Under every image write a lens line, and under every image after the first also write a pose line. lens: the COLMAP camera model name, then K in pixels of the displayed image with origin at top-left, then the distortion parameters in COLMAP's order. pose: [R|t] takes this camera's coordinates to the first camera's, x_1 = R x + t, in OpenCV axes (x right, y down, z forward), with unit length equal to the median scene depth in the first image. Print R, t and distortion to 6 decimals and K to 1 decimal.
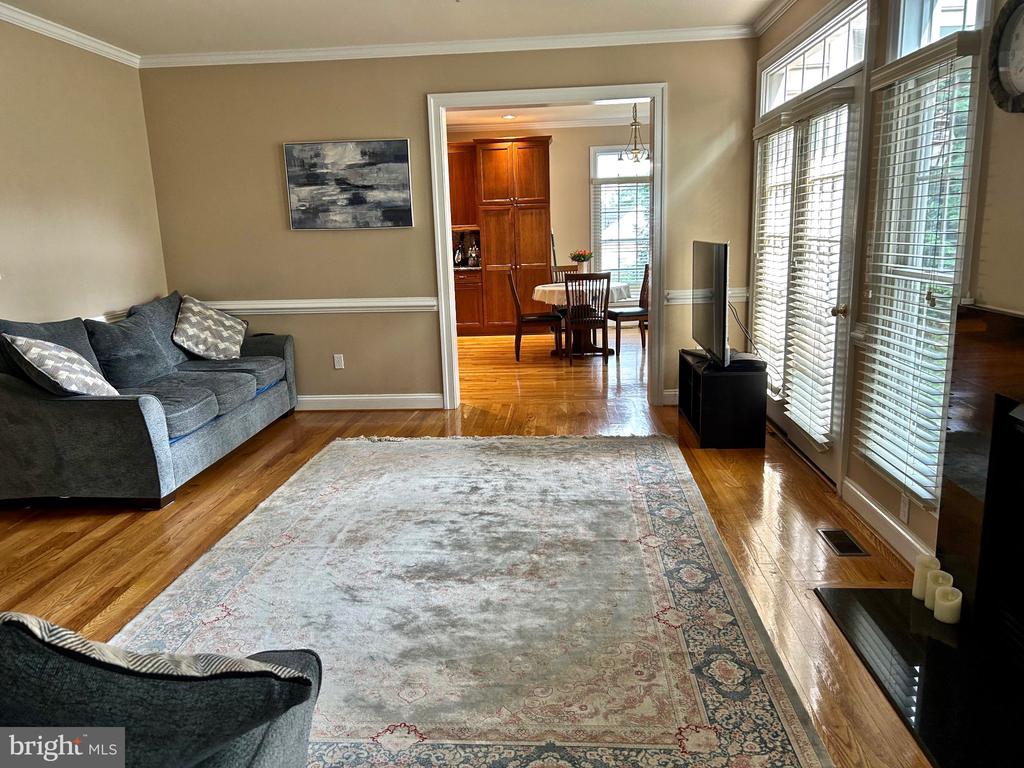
lens RADIAL K [[771.8, 0, 511.0], [0, 771.8, 384.8], [0, 0, 1]] dist [0.000705, -0.005575]
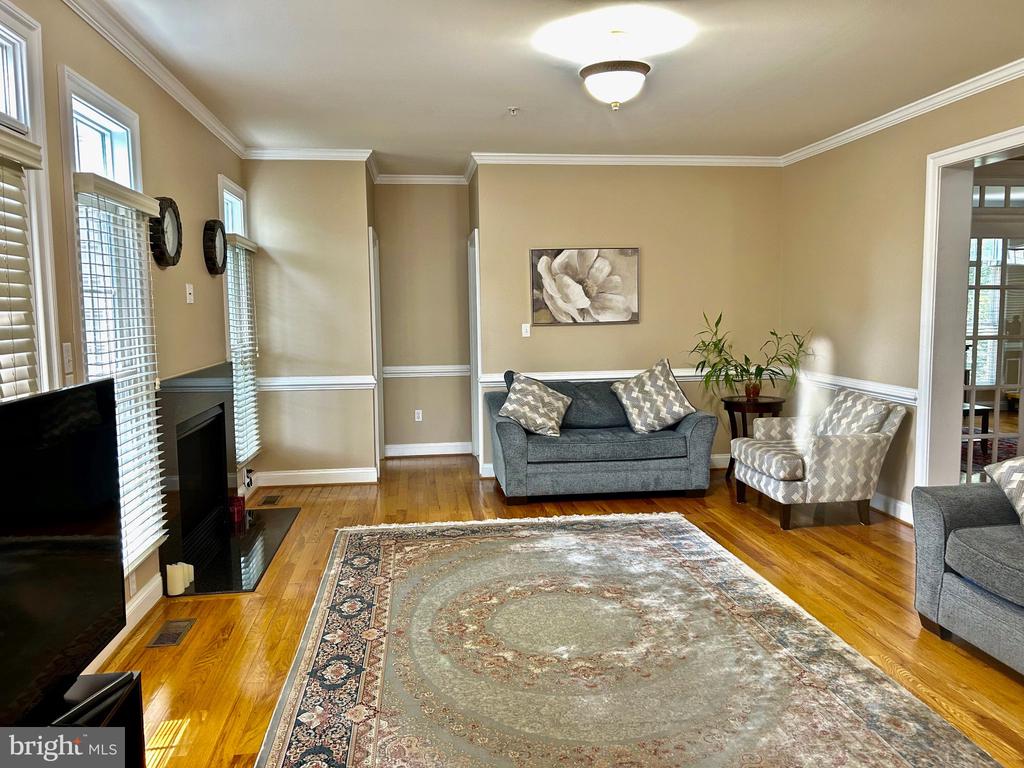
lens RADIAL K [[771.8, 0, 511.1], [0, 771.8, 383.5], [0, 0, 1]] dist [0.000705, -0.005575]
pose [[-0.980483, 0.068129, -0.184425, 0.255923], [0.011291, 0.956005, 0.293134, -0.591361], [0.196282, 0.285331, -0.938115, 2.824472]]
